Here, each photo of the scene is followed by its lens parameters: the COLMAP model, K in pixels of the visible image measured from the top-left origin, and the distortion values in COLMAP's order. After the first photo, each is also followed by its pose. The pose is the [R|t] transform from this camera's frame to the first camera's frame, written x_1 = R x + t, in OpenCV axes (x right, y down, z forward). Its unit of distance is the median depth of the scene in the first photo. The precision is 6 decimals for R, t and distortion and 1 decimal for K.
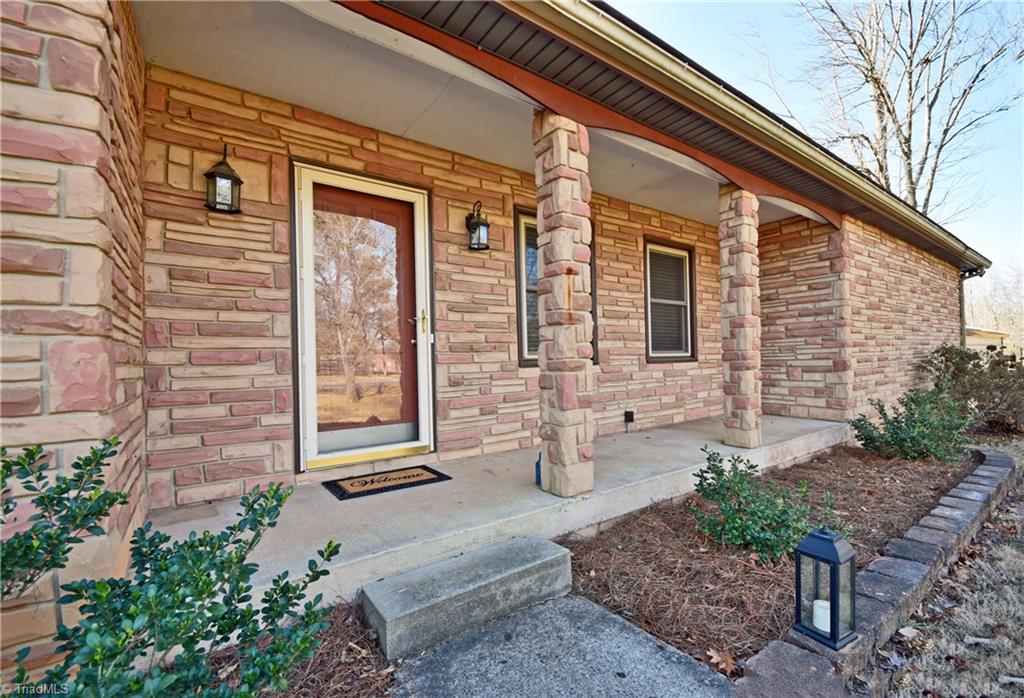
lens RADIAL K [[441.8, 0, 512.0], [0, 441.8, 349.0], [0, 0, 1]] dist [0.003716, 0.000225]
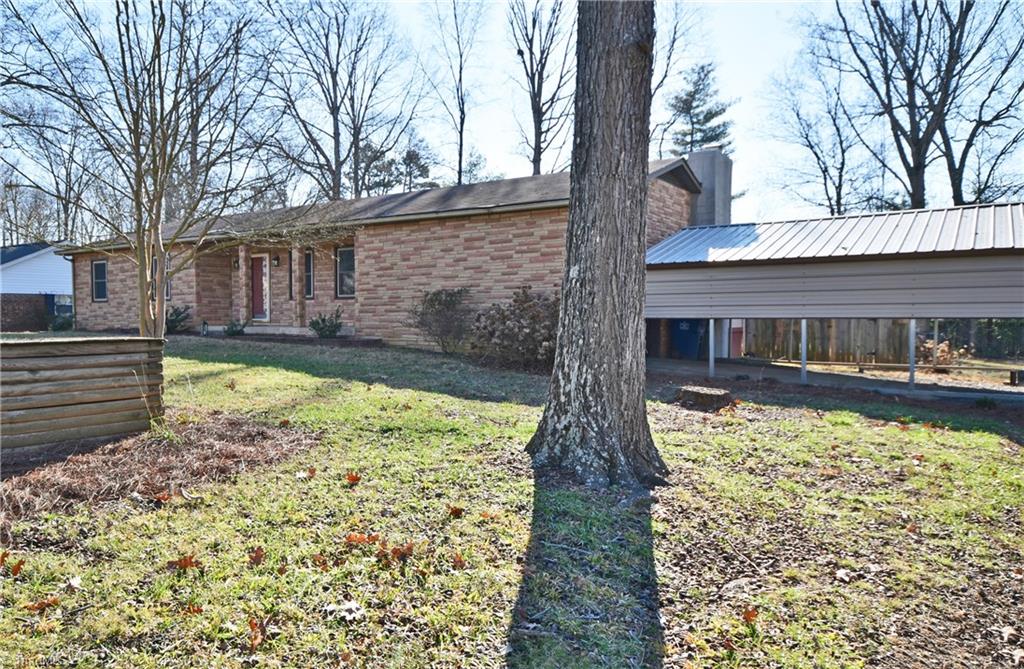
lens RADIAL K [[723.7, 0, 471.1], [0, 723.7, 334.5], [0, 0, 1]] dist [0.003563, 0.001138]
pose [[0.338082, 0.044229, -0.940077, 4.451045], [0.015590, 0.998495, 0.052584, 0.028002], [0.940988, -0.032434, 0.336884, 0.381016]]
